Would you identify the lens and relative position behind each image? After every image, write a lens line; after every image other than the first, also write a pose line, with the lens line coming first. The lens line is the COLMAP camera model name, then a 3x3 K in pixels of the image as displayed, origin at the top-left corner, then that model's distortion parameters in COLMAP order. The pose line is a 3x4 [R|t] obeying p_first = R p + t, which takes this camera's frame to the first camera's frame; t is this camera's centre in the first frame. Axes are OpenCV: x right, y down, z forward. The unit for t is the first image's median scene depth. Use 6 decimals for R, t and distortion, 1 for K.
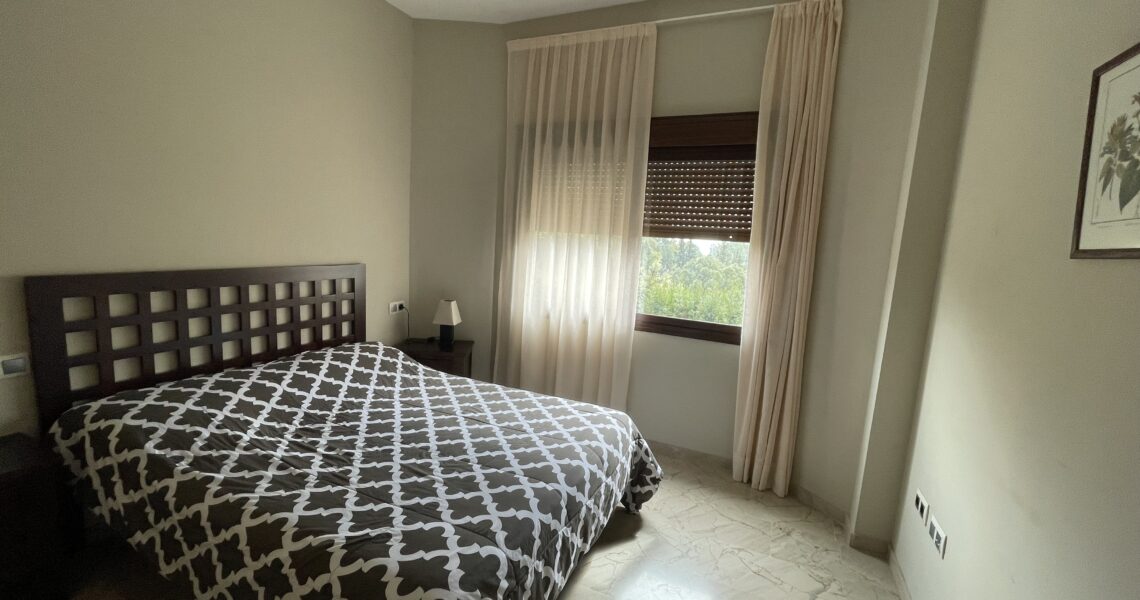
lens RADIAL K [[458.1, 0, 569.9], [0, 458.1, 298.8], [0, 0, 1]] dist [-0.001965, -0.000674]
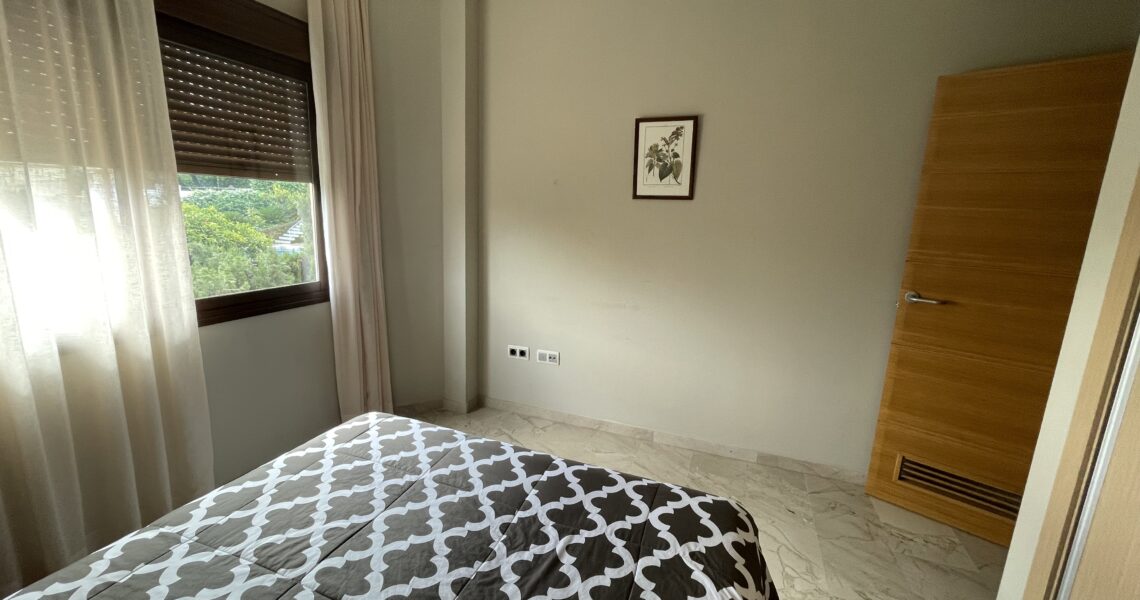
lens RADIAL K [[458.1, 0, 569.9], [0, 458.1, 298.8], [0, 0, 1]] dist [-0.001965, -0.000674]
pose [[-0.065635, -0.251320, 0.965676, -0.769902], [0.090906, 0.962232, 0.256603, -0.133763], [-0.993694, 0.104627, -0.040310, 0.855048]]
